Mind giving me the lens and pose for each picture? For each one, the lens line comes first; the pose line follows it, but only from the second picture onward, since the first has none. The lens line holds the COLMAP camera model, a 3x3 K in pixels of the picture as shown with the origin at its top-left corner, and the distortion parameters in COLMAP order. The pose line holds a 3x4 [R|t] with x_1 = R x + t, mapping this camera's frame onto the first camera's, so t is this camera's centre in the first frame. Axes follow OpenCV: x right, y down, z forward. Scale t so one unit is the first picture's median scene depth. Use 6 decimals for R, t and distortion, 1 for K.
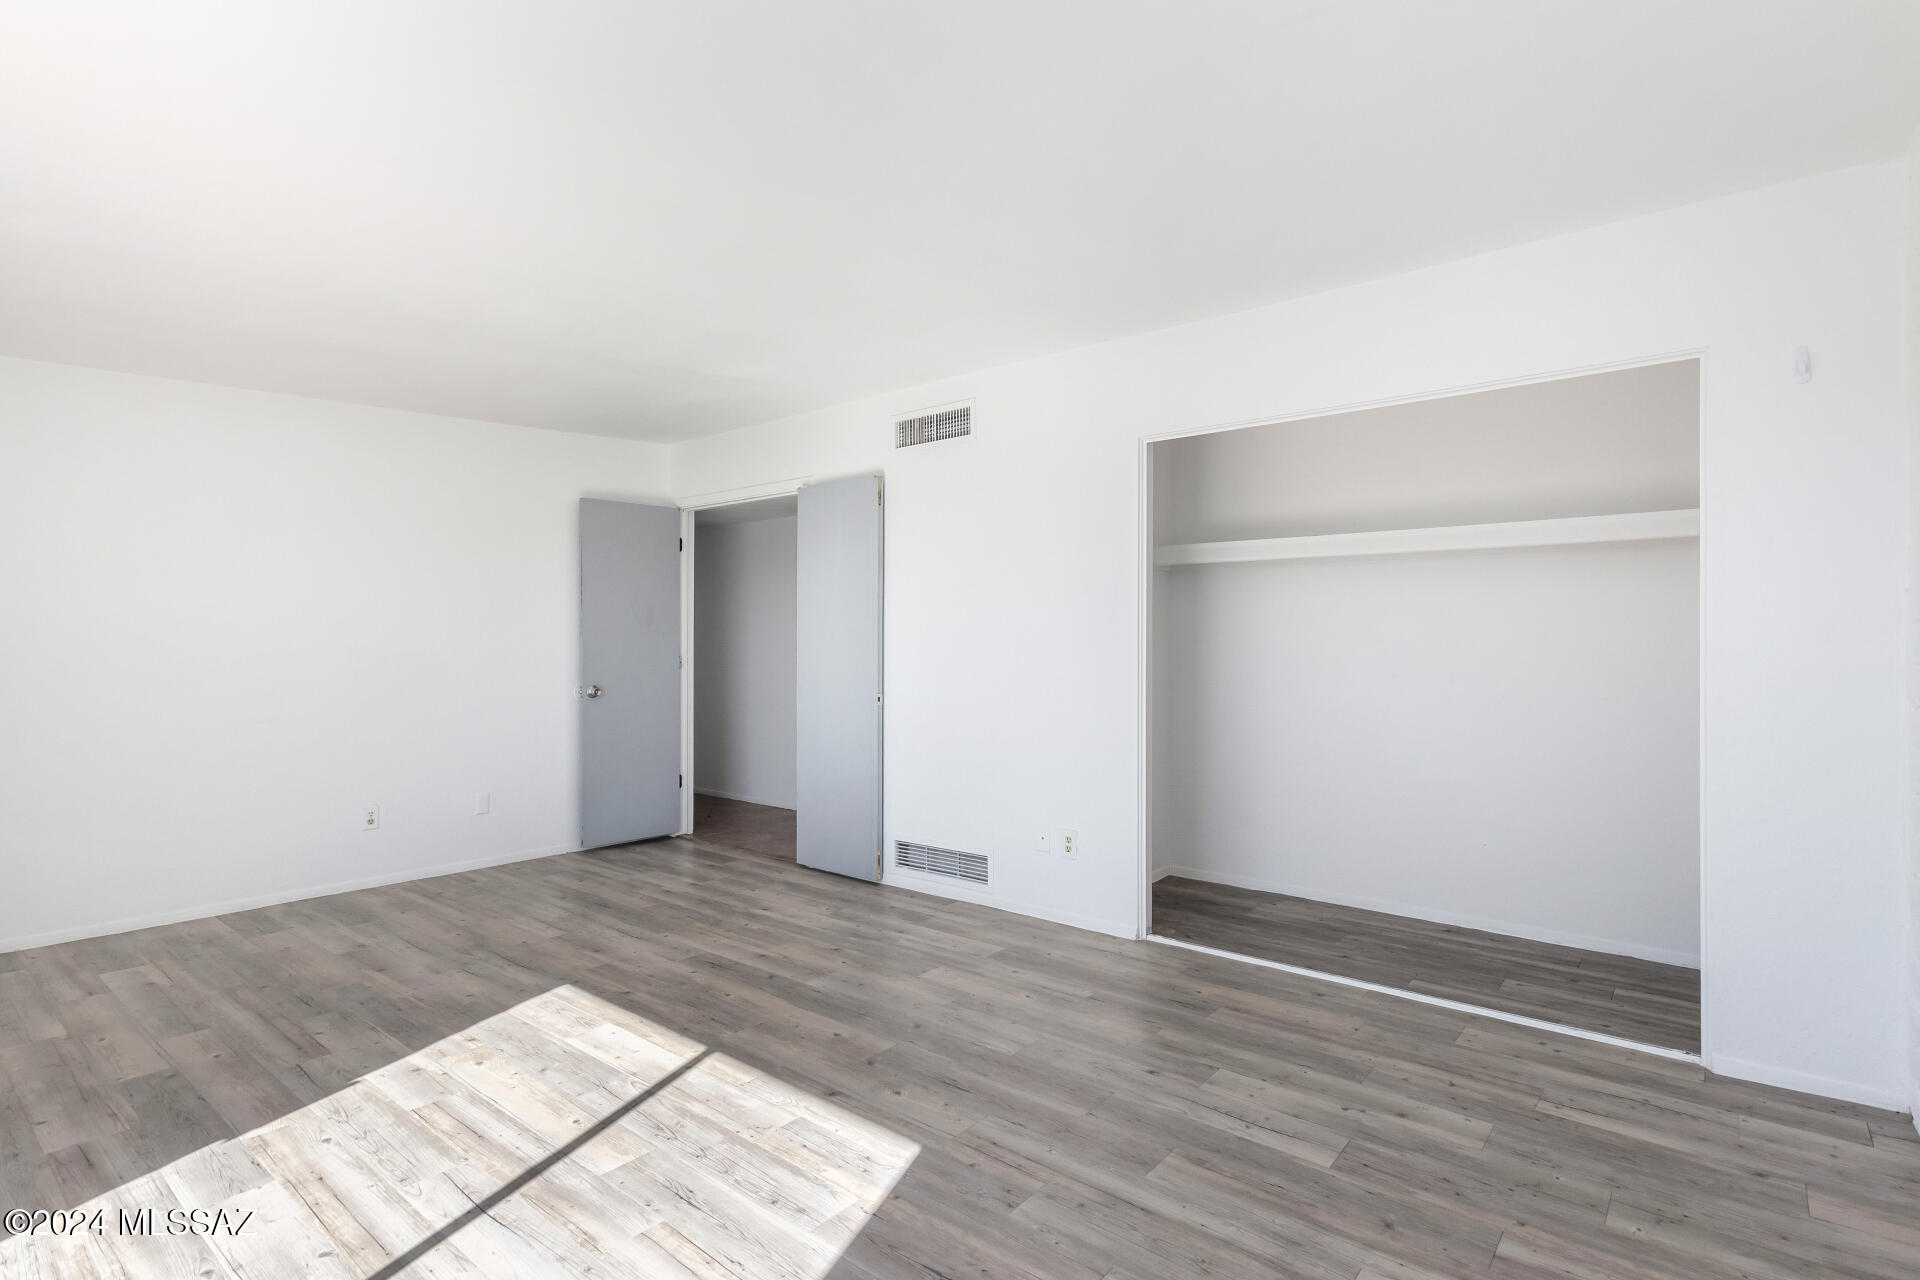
lens RADIAL K [[927.4, 0, 969.6], [0, 927.4, 635.6], [0, 0, 1]] dist [-0.001551, -0.001467]
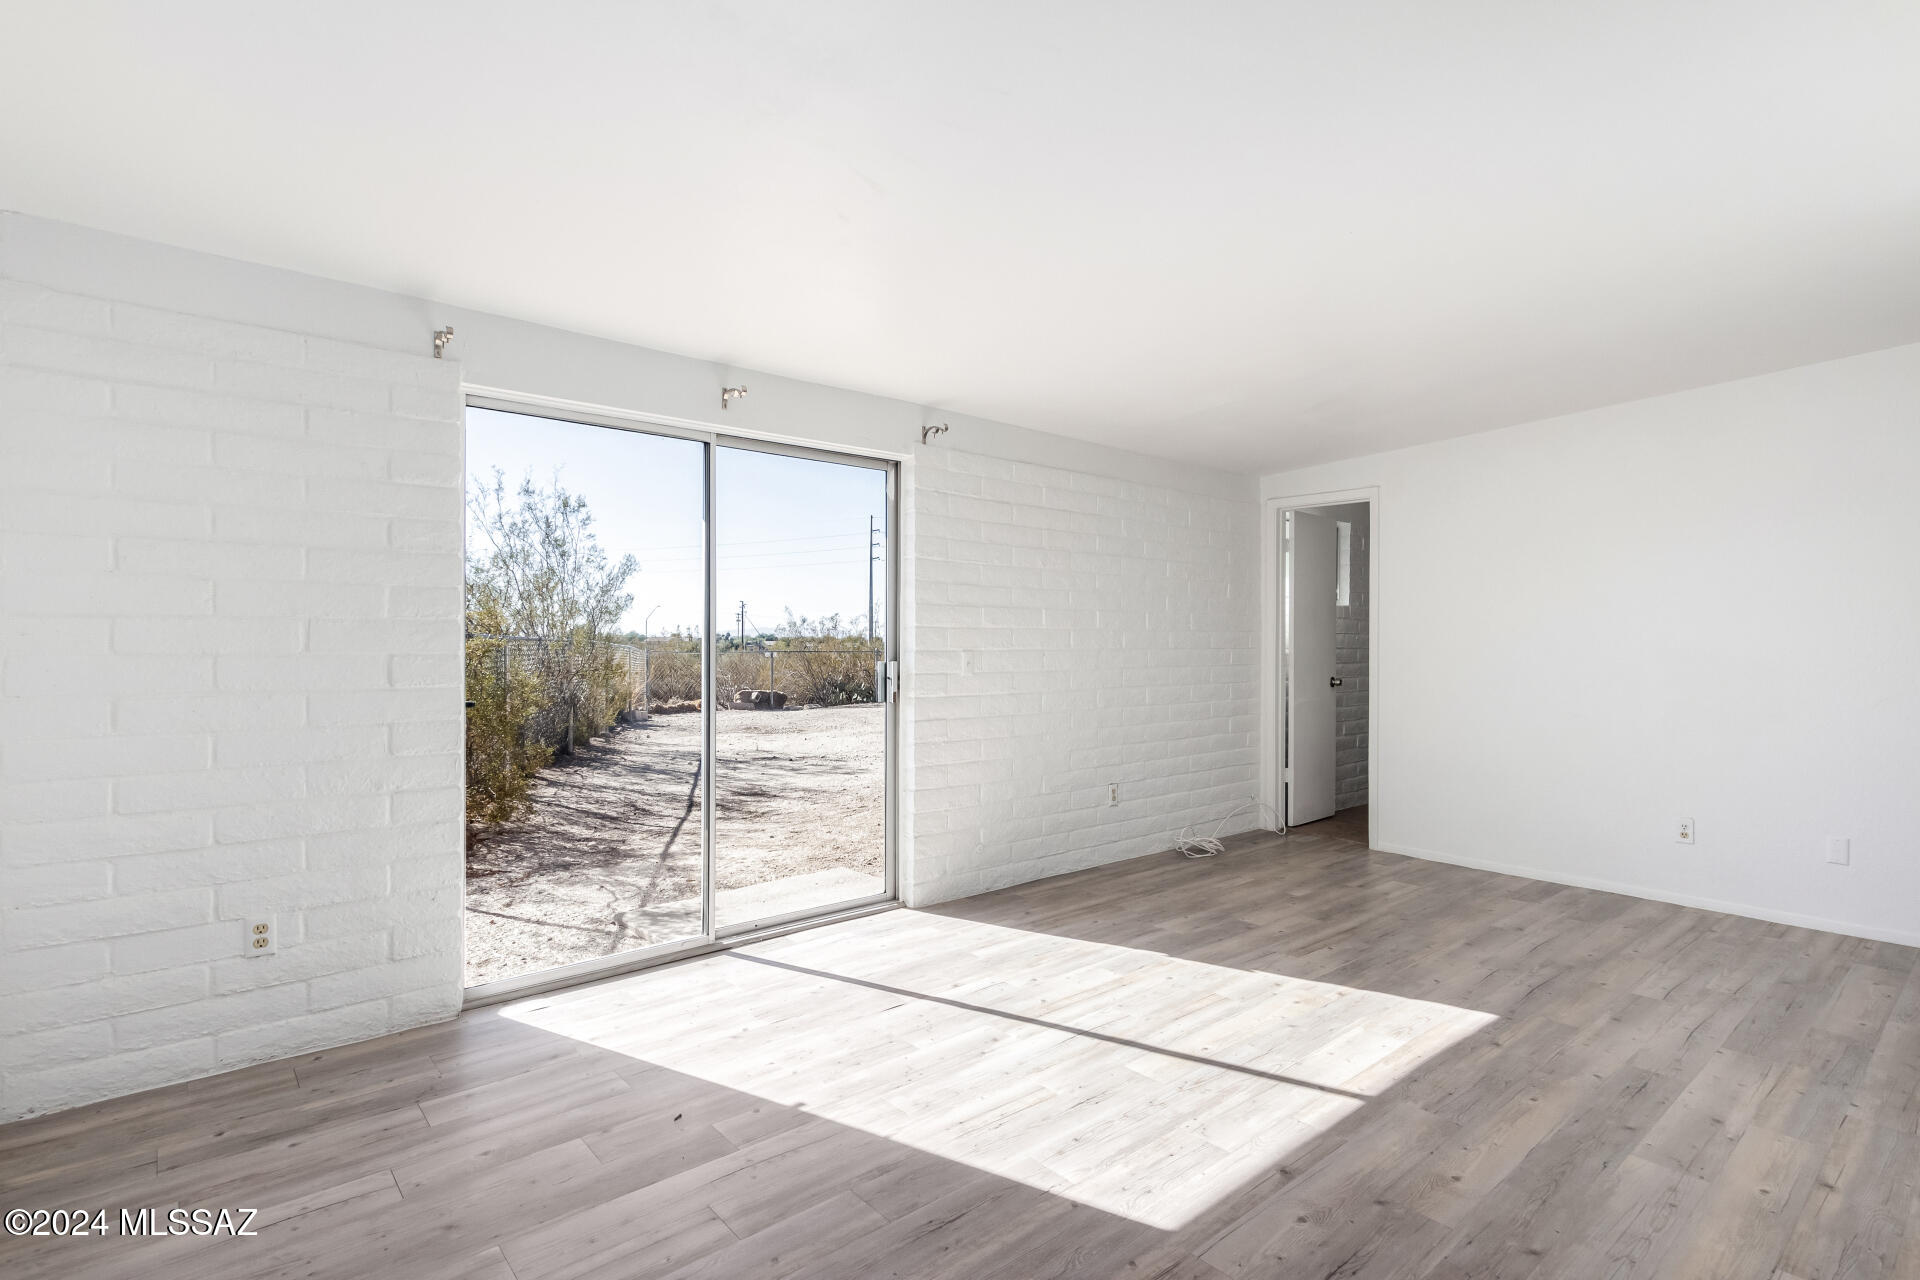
lens RADIAL K [[927.4, 0, 969.5], [0, 927.4, 648.1], [0, 0, 1]] dist [-0.001551, -0.001467]
pose [[-0.180708, 0.006490, -0.983515, 0.652416], [0.003188, 0.999977, 0.006013, 0.012536], [0.983532, -0.002048, -0.180724, 0.784032]]
